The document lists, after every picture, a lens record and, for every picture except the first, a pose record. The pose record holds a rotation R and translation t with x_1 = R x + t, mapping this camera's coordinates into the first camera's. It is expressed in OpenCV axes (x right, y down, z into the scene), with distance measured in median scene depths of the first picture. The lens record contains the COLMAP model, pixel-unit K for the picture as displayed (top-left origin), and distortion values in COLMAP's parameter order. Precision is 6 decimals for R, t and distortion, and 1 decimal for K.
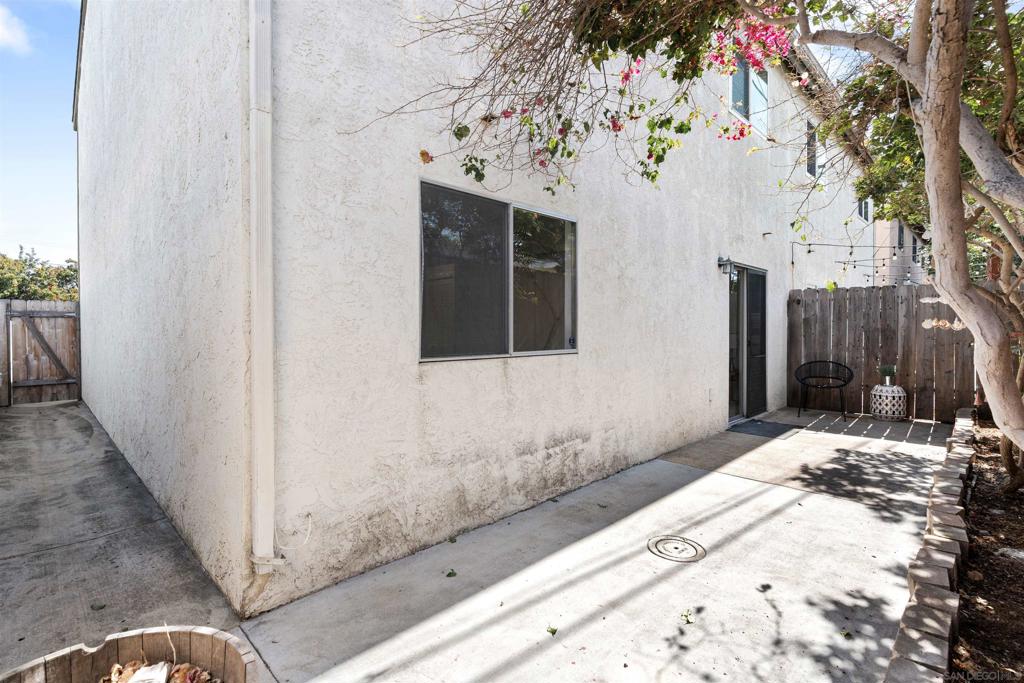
lens RADIAL K [[491.4, 0, 512.0], [0, 491.4, 341.5], [0, 0, 1]] dist [0.013610, -0.000294]
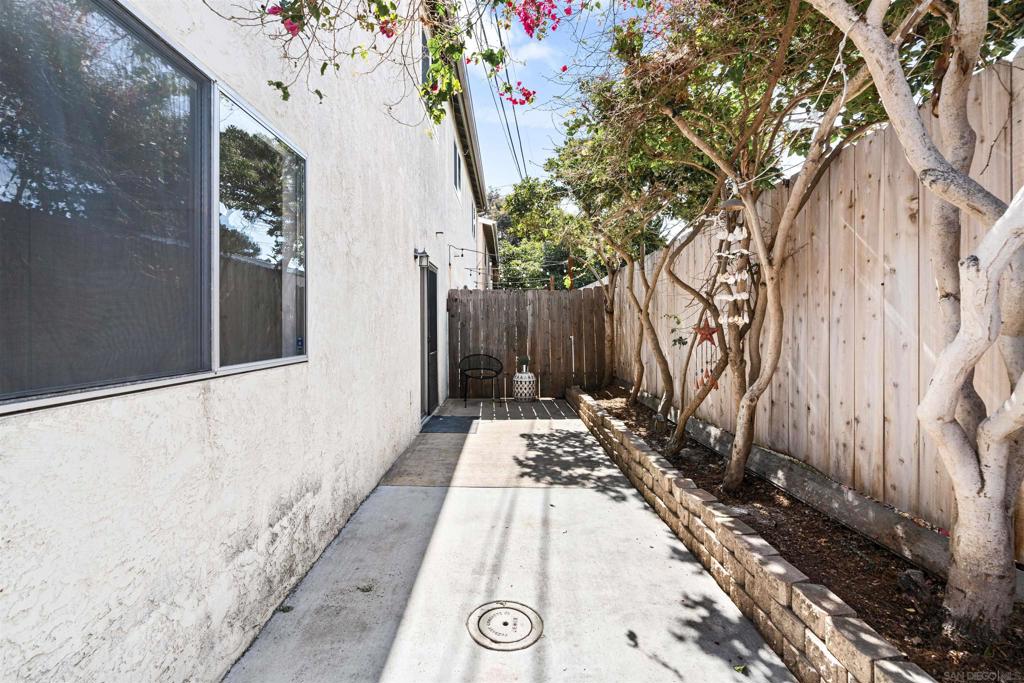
lens RADIAL K [[467.3, 0, 514.5], [0, 467.3, 330.4], [0, 0, 1]] dist [-0.001480, -0.000022]
pose [[0.709215, -0.006160, 0.704966, -0.108667], [0.017112, 0.999818, -0.008478, -0.007132], [-0.704785, 0.018076, 0.709191, 0.369767]]
